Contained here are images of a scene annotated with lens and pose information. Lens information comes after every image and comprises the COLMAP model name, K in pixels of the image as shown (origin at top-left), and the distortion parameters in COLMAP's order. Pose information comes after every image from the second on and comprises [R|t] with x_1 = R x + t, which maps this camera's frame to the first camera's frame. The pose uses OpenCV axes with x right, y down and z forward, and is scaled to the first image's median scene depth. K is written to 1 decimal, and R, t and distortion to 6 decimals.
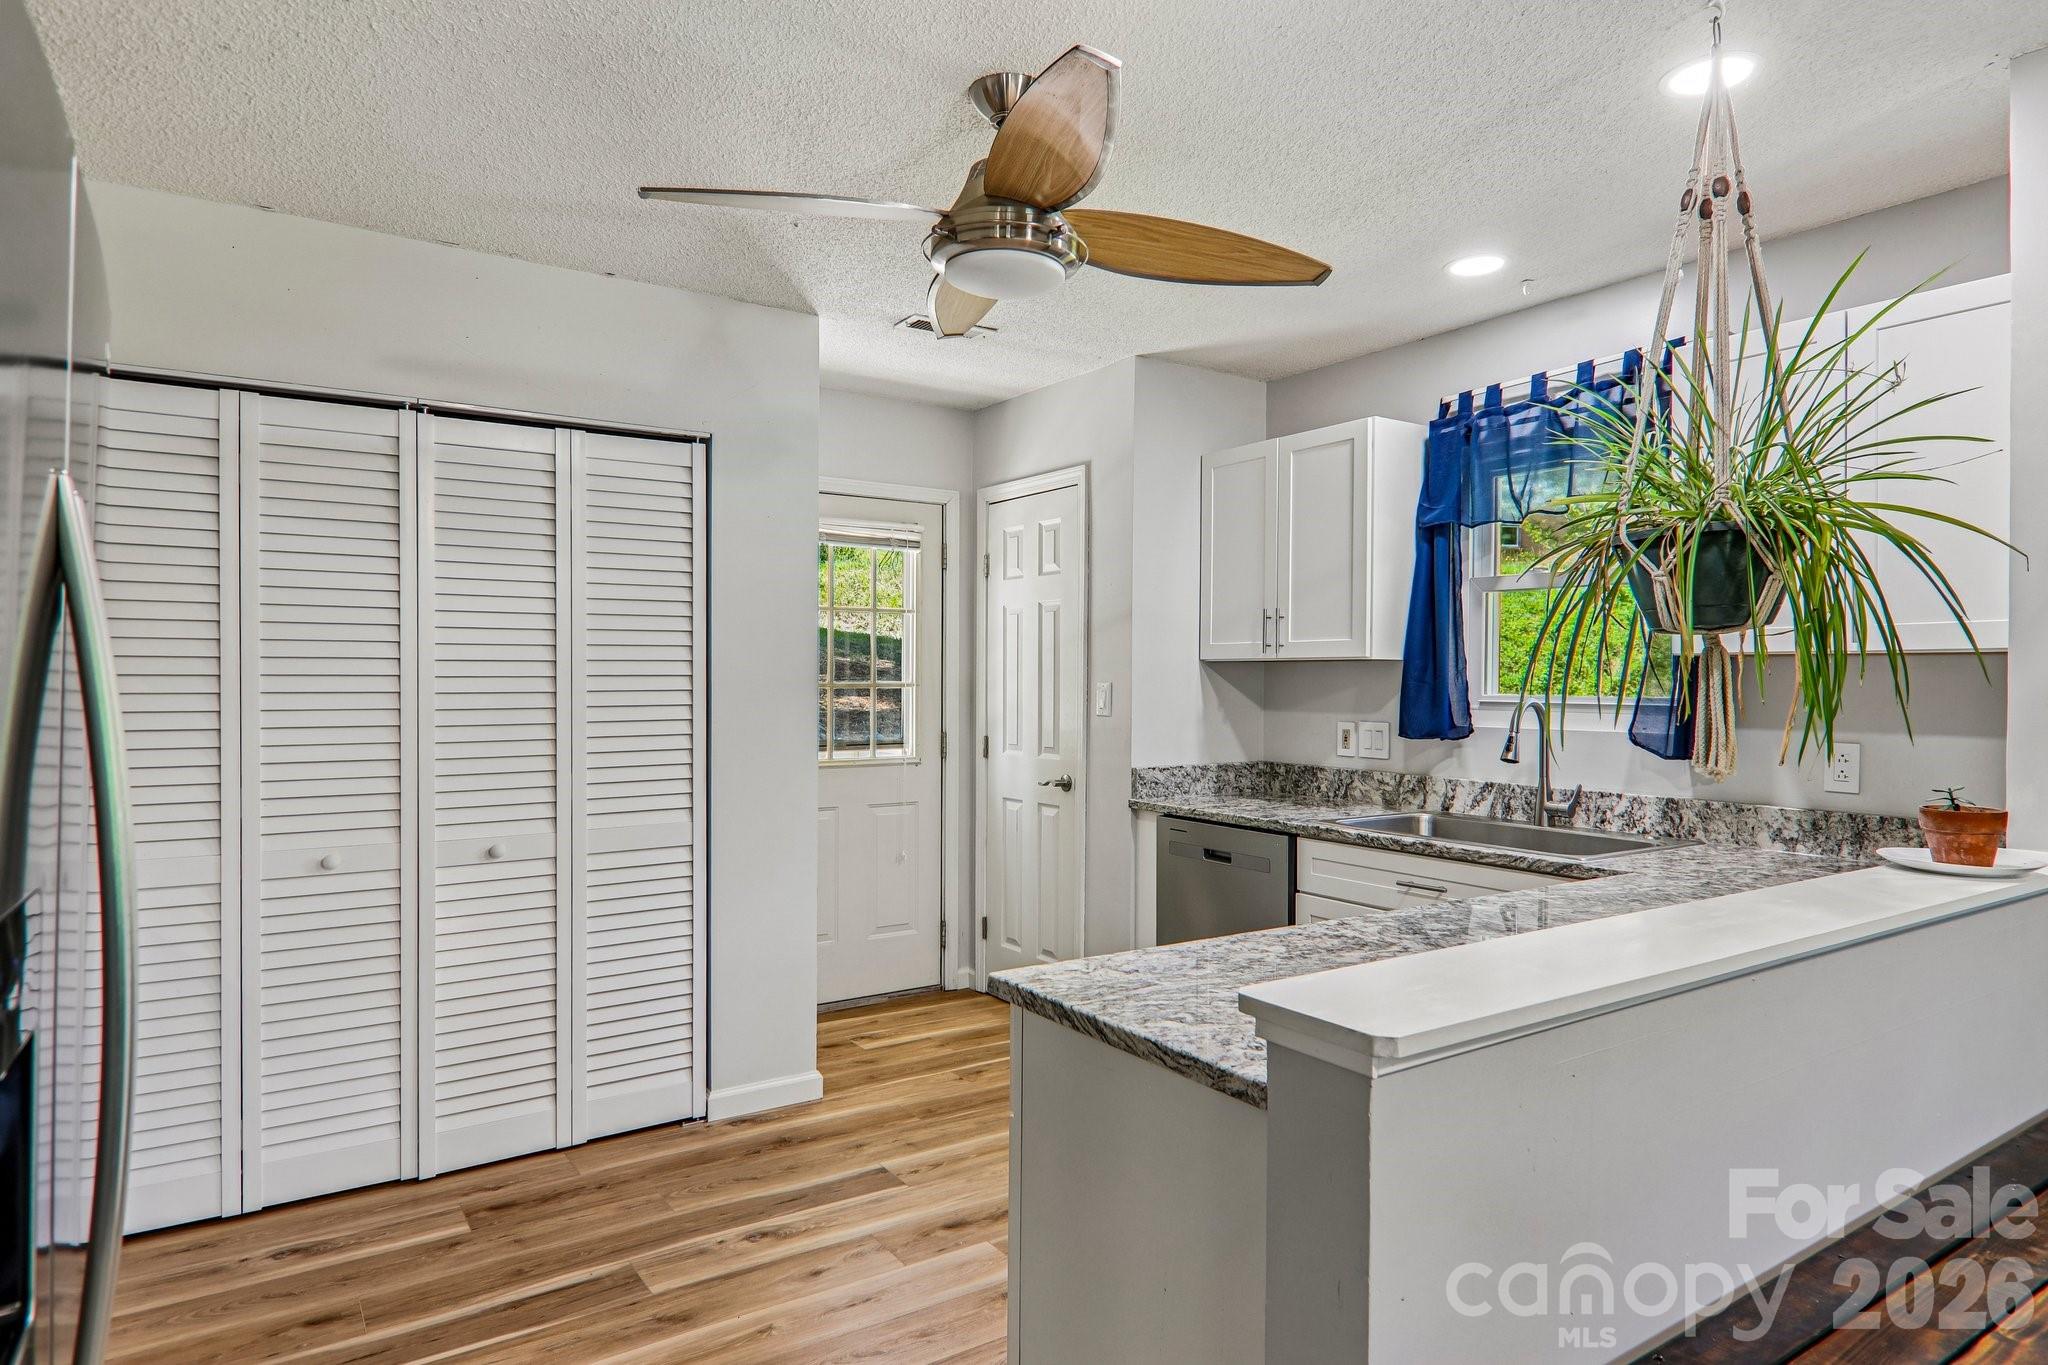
lens RADIAL K [[1176.5, 0, 996.9], [0, 1176.5, 687.1], [0, 0, 1]] dist [0.038479, -0.001058]
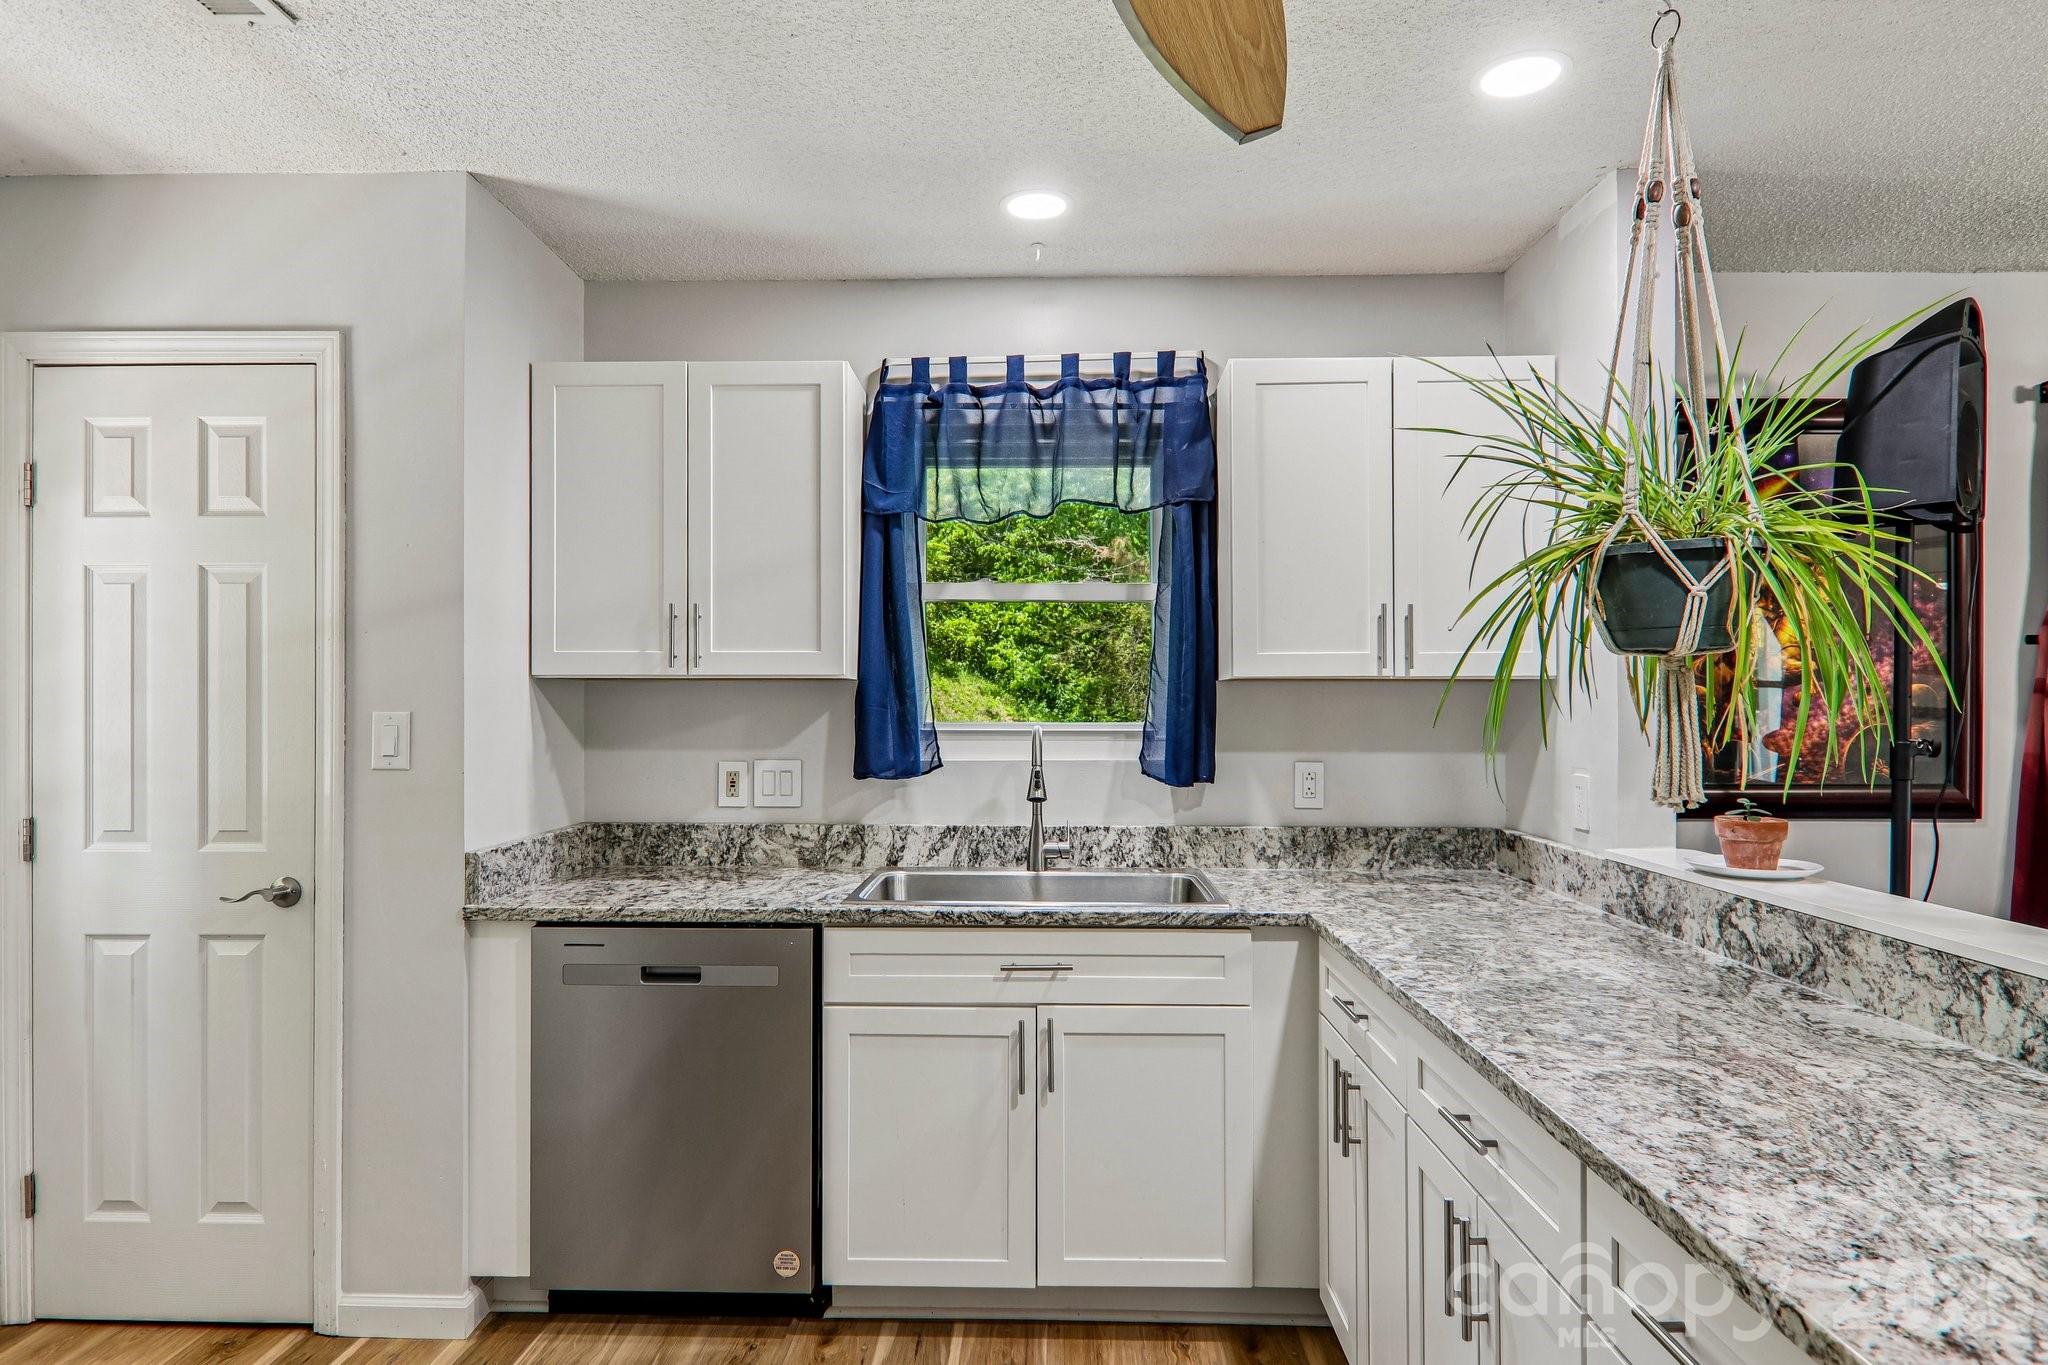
lens RADIAL K [[1204.2, 0, 1023.2], [0, 1204.2, 704.6], [0, 0, 1]] dist [0.004621, -0.000595]
pose [[0.568846, -0.003795, 0.822435, -0.233866], [0.008197, 0.999966, -0.001055, -0.004374], [-0.822403, 0.007341, 0.568858, 0.421637]]
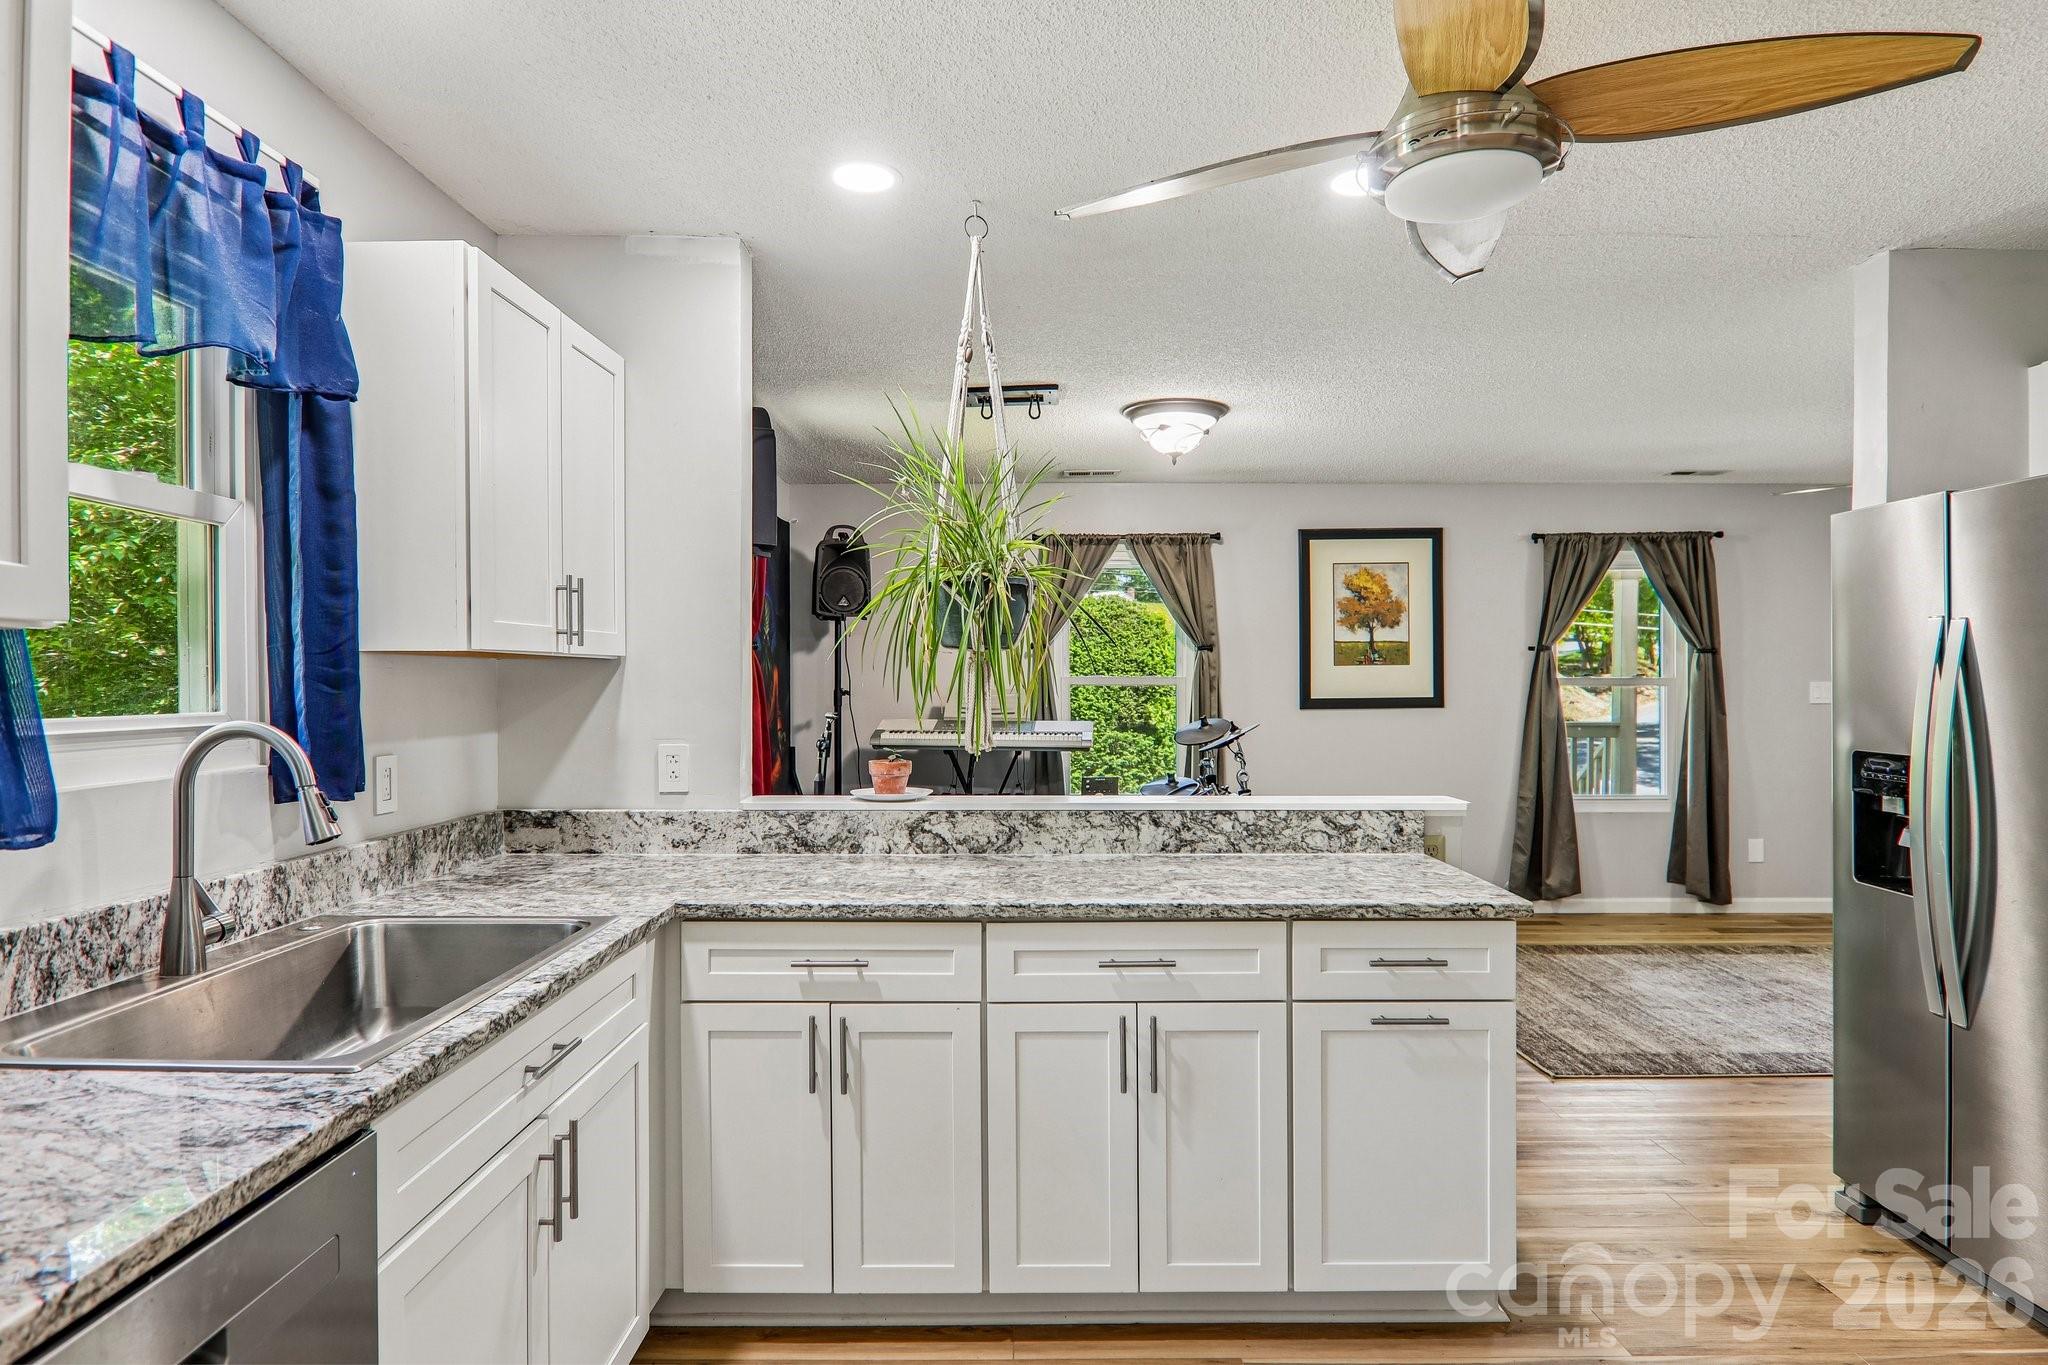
lens RADIAL K [[1176.5, 0, 996.9], [0, 1176.5, 687.1], [0, 0, 1]] dist [0.038479, -0.001058]
pose [[-0.835449, -0.006391, 0.549530, -0.093322], [0.001421, 0.999904, 0.013790, -0.010083], [-0.549565, 0.012302, -0.835360, 1.042576]]
